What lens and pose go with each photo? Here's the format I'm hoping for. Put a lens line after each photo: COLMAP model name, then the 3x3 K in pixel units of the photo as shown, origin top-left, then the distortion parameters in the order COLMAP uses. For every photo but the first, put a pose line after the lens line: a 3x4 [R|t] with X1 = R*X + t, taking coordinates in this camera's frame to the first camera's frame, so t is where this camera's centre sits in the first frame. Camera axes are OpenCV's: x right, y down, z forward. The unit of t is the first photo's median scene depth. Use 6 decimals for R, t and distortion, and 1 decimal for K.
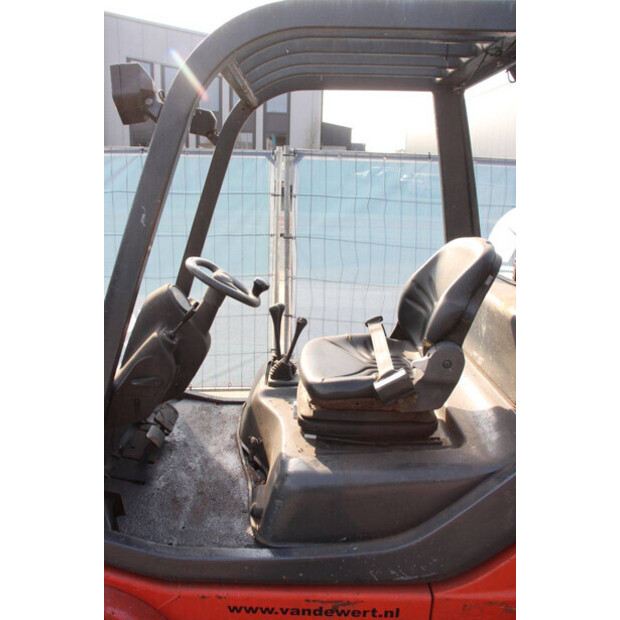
lens RADIAL K [[506.9, 0, 315.4], [0, 506.9, 309.2], [0, 0, 1]] dist [-0.163737, 0.129724]
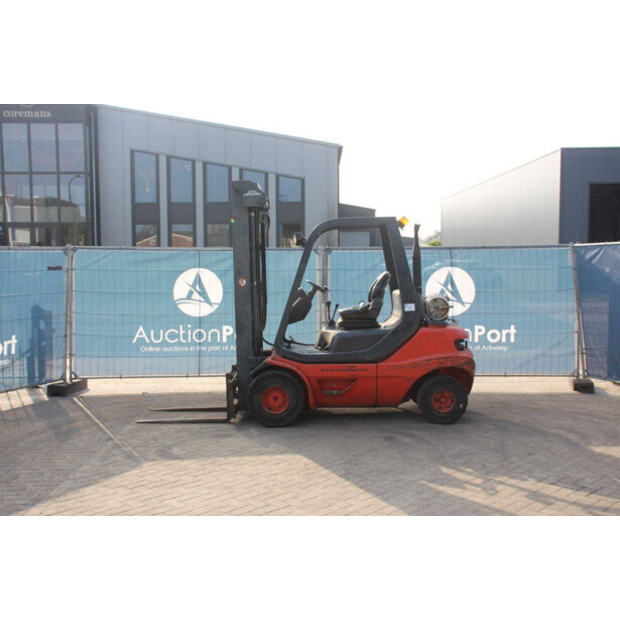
lens RADIAL K [[696.6, 0, 311.7], [0, 696.6, 308.6], [0, 0, 1]] dist [-0.027684, 0.000000]
pose [[0.998898, -0.035163, -0.031088, -0.030114], [0.028051, 0.978316, -0.205212, 0.522902], [0.037630, 0.204114, 0.978224, -1.791348]]
